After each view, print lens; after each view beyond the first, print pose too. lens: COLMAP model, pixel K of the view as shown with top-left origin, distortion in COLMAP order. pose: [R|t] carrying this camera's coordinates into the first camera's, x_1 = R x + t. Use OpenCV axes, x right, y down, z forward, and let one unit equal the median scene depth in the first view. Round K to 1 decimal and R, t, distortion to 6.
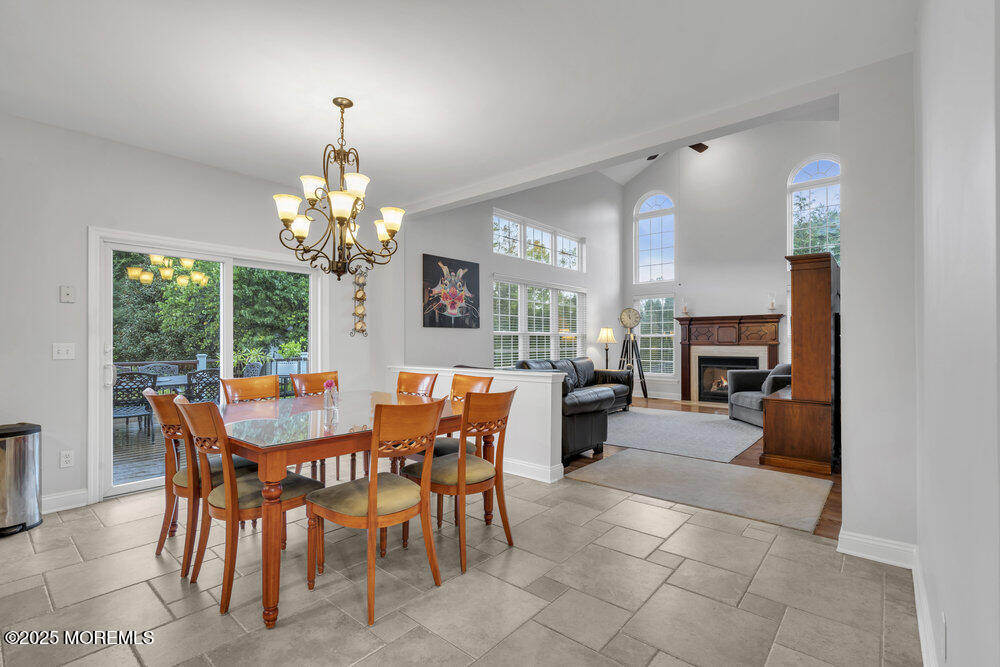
lens RADIAL K [[459.8, 0, 498.5], [0, 459.8, 335.9], [0, 0, 1]] dist [-0.007127, 0.003251]
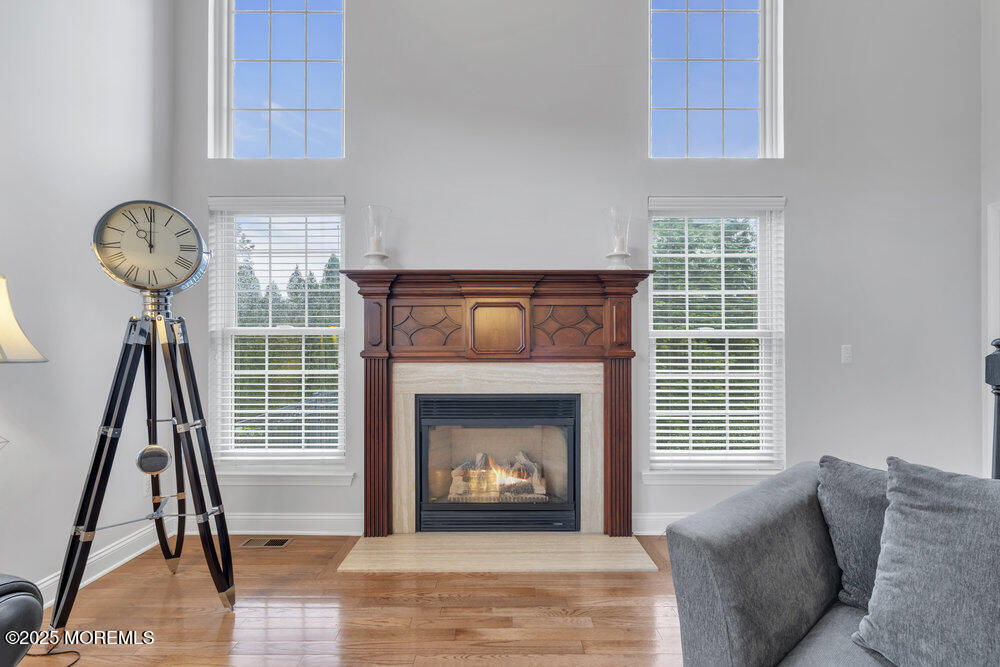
lens RADIAL K [[459.8, 0, 496.7], [0, 459.8, 344.0], [0, 0, 1]] dist [-0.007127, 0.003251]
pose [[0.766005, 0.006493, 0.642801, 0.374471], [-0.006442, 0.999976, -0.002424, 0.012155], [-0.642802, -0.002284, 0.766029, 0.990191]]
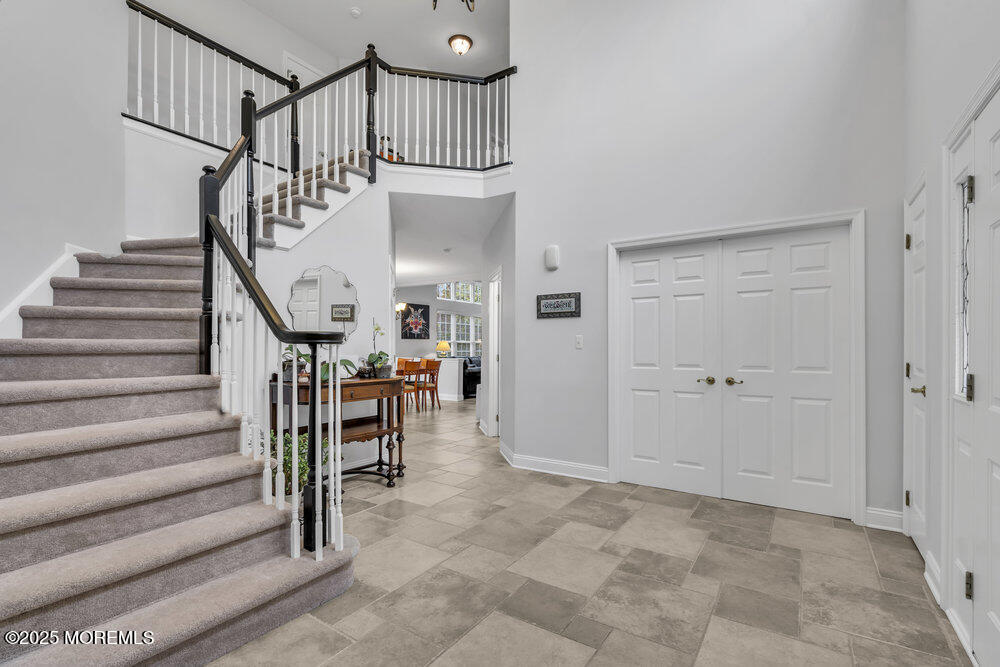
lens RADIAL K [[459.8, 0, 497.8], [0, 459.8, 343.1], [0, 0, 1]] dist [-0.007127, 0.003251]
pose [[0.993789, 0.006702, 0.111076, 0.029007], [-0.007170, 0.999967, 0.003816, -0.010081], [-0.111047, -0.004589, 0.993805, -0.935177]]
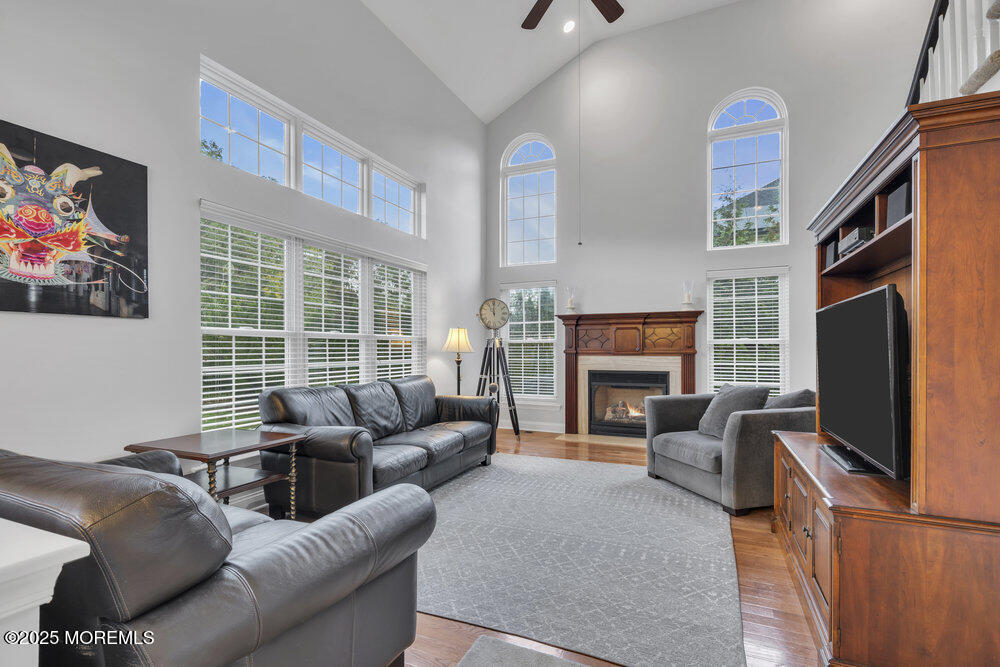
lens RADIAL K [[459.8, 0, 501.1], [0, 459.8, 347.4], [0, 0, 1]] dist [-0.007127, 0.003251]
pose [[0.960580, 0.001123, 0.278002, 0.155038], [-0.003383, 0.999965, 0.007652, 0.005758], [-0.277984, -0.008291, 0.960550, 0.502706]]
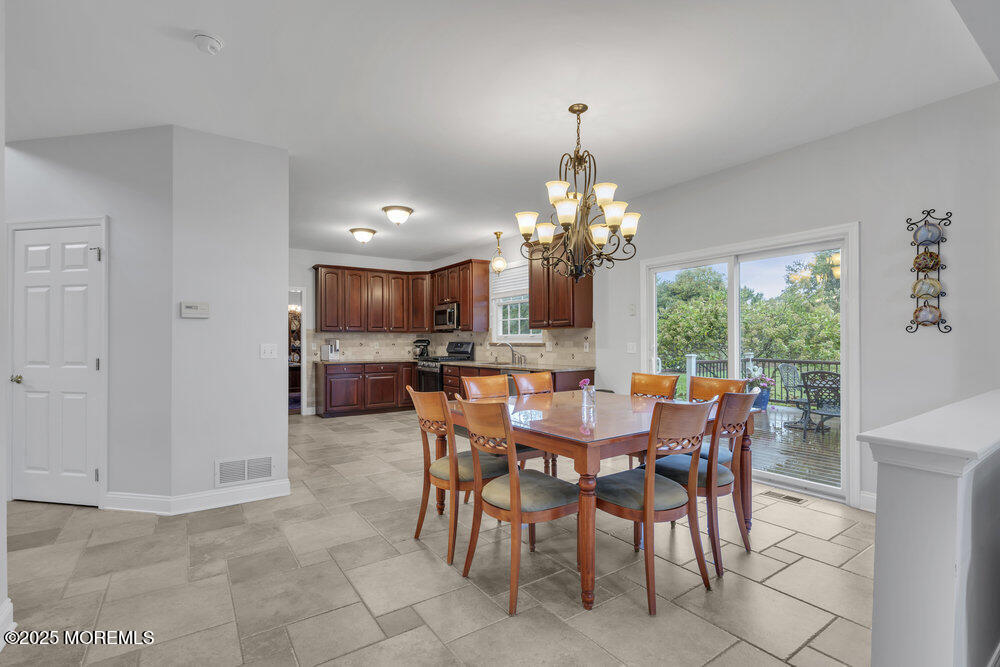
lens RADIAL K [[459.8, 0, 502.8], [0, 459.8, 340.6], [0, 0, 1]] dist [-0.007127, 0.003251]
pose [[-0.253822, 0.000890, -0.967251, 0.315721], [0.014430, 0.999892, -0.002867, 0.004345], [0.967143, -0.014685, -0.253807, 0.493750]]
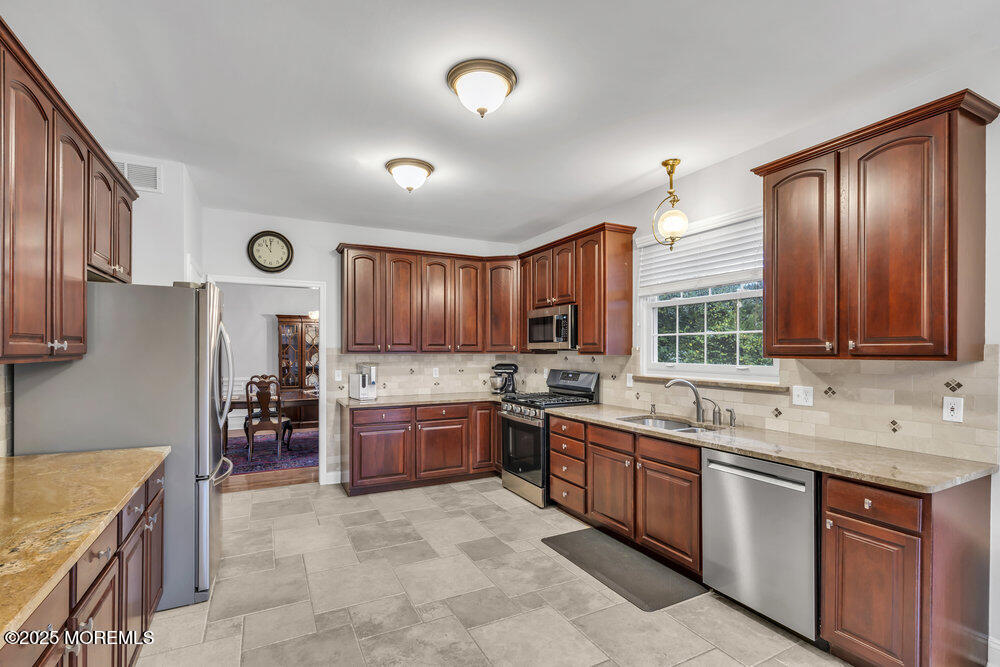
lens RADIAL K [[459.8, 0, 505.3], [0, 459.8, 353.2], [0, 0, 1]] dist [-0.007127, 0.003251]
pose [[-0.371849, 0.007545, -0.928263, -0.118908], [0.009417, 0.999946, 0.004356, -0.028693], [0.928246, -0.007121, -0.371900, 0.248856]]
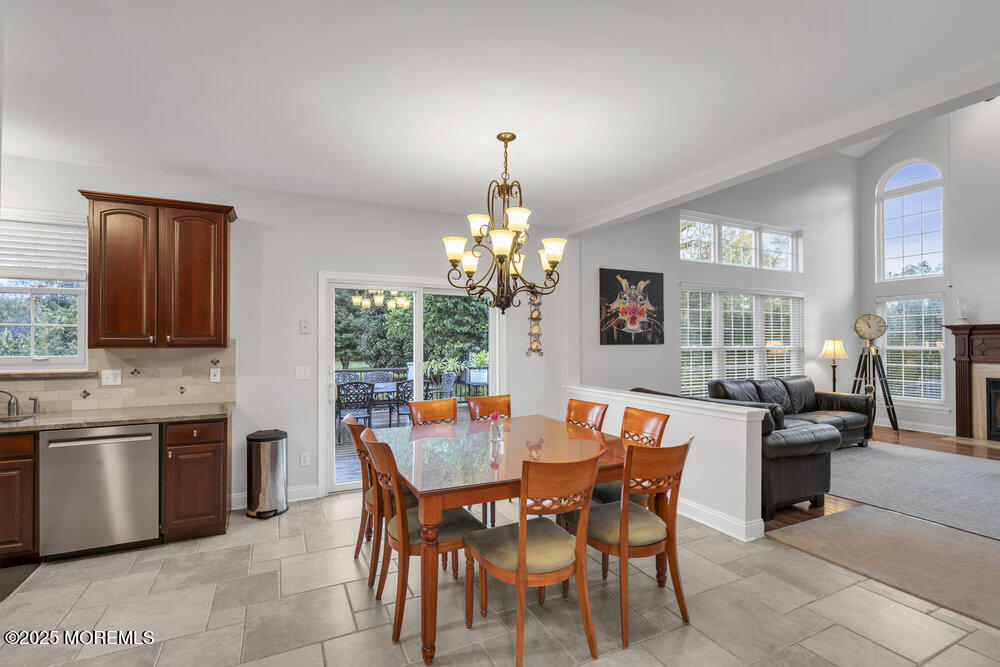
lens RADIAL K [[459.8, 0, 496.4], [0, 459.8, 336.6], [0, 0, 1]] dist [-0.007127, 0.003251]
pose [[0.916298, -0.002375, -0.400490, 0.019322], [0.002331, 0.999997, -0.000596, -0.031936], [0.400491, -0.000388, 0.916301, 0.031515]]
